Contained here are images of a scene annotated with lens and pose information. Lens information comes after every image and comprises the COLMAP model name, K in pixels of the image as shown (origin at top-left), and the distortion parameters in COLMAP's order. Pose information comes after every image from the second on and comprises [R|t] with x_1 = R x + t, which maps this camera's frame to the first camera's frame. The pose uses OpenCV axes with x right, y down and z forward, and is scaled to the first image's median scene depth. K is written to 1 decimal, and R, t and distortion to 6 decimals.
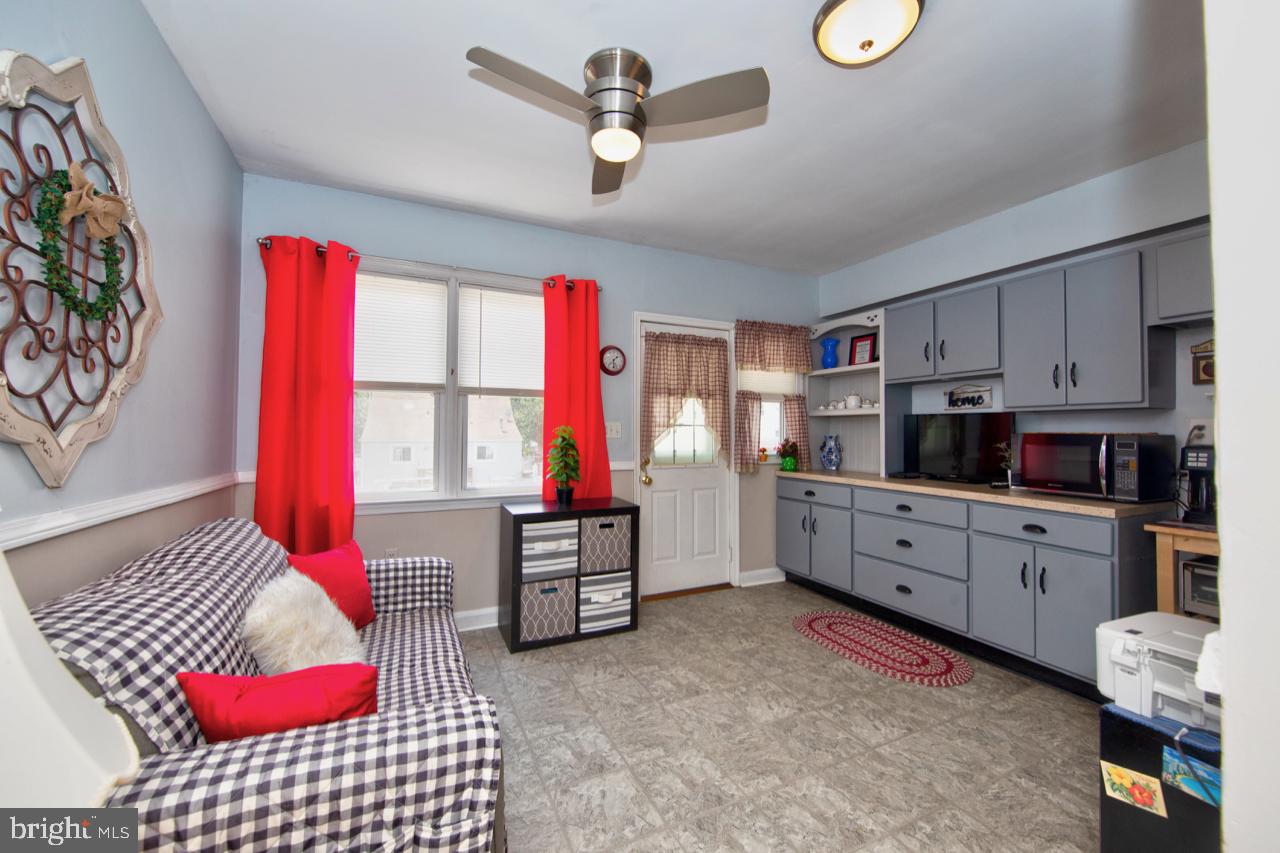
lens RADIAL K [[512.5, 0, 634.5], [0, 512.5, 424.0], [0, 0, 1]] dist [0.001482, -0.000344]
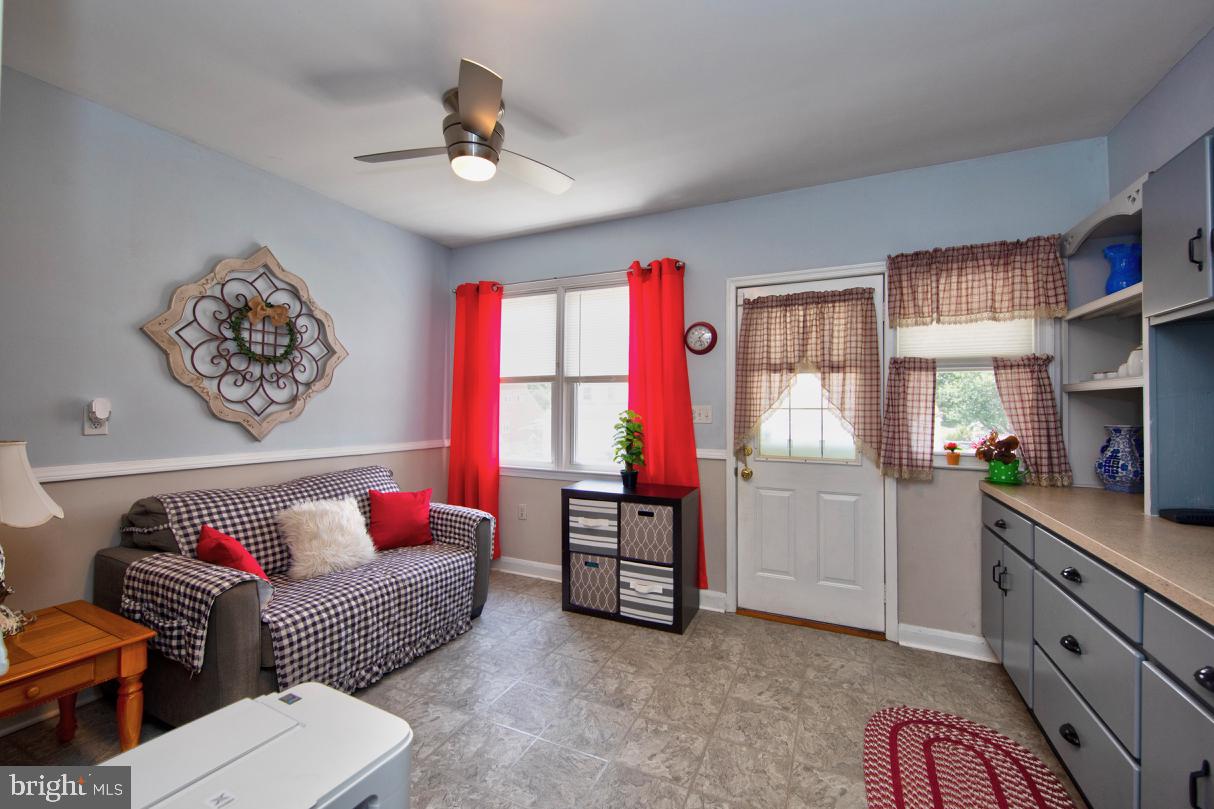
lens RADIAL K [[524.3, 0, 581.1], [0, 524.3, 400.5], [0, 0, 1]] dist [0.003744, -0.000690]
pose [[0.601835, -0.010913, -0.798546, 0.642831], [0.011338, 0.999923, -0.005120, -0.011525], [0.798540, -0.005972, 0.601912, 0.297103]]
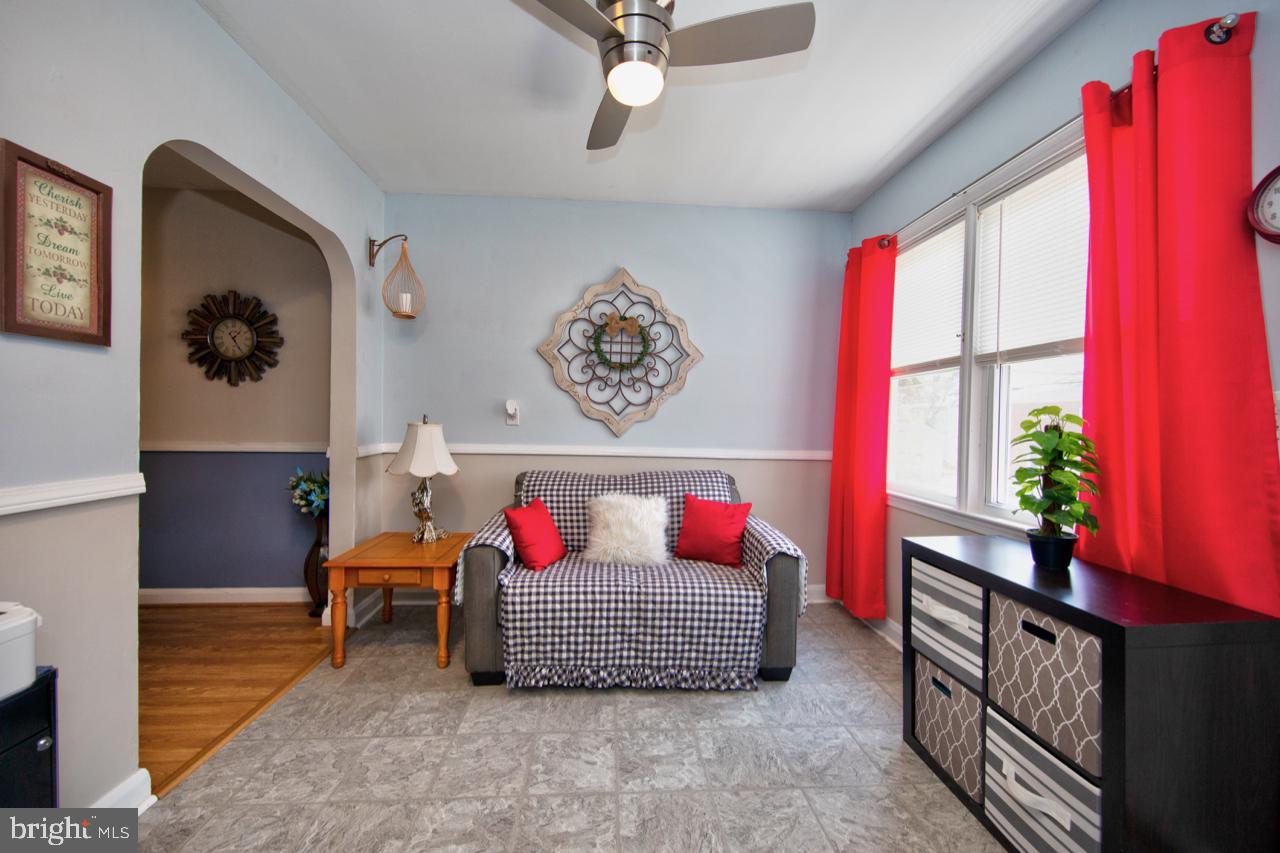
lens RADIAL K [[479.6, 0, 614.1], [0, 479.6, 419.0], [0, 0, 1]] dist [0.011150, -0.000842]
pose [[-0.402617, -0.007739, -0.915336, 0.458632], [-0.003992, 0.999970, -0.006699, 0.019106], [0.915360, 0.000957, -0.402636, 0.806520]]
